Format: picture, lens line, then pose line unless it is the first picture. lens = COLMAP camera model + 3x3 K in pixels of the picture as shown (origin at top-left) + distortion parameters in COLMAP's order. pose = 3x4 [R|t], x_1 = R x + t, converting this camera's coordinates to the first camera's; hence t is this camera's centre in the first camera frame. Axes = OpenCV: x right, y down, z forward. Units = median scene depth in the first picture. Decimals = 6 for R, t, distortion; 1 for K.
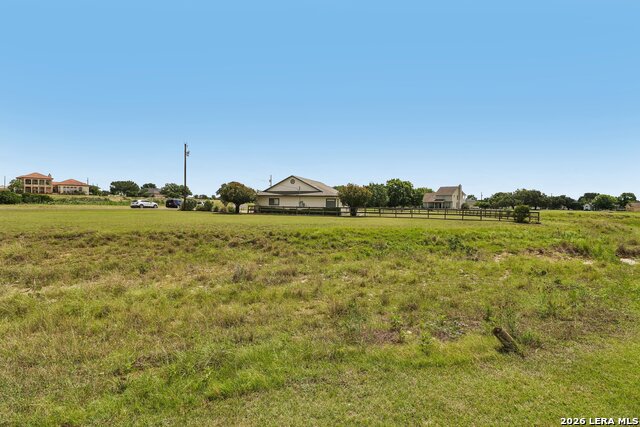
lens RADIAL K [[298.8, 0, 320.5], [0, 298.8, 214.6], [0, 0, 1]] dist [-0.001525, 0.000035]
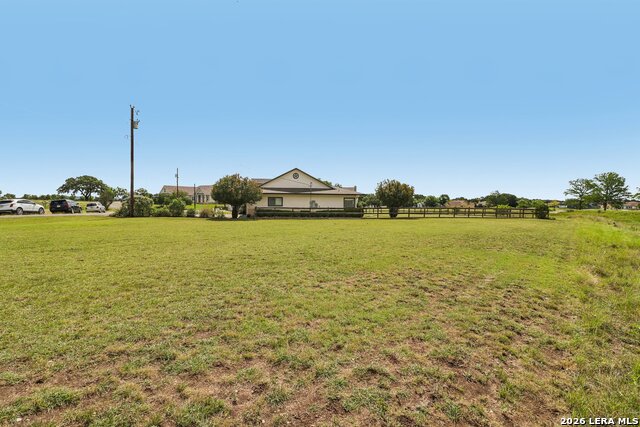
lens RADIAL K [[298.8, 0, 320.0], [0, 298.8, 214.4], [0, 0, 1]] dist [-0.001525, 0.000035]
pose [[0.886539, -0.024321, 0.462014, -0.412338], [0.025351, 0.999671, 0.003980, -0.011442], [-0.461959, 0.008184, 0.886863, 0.285249]]
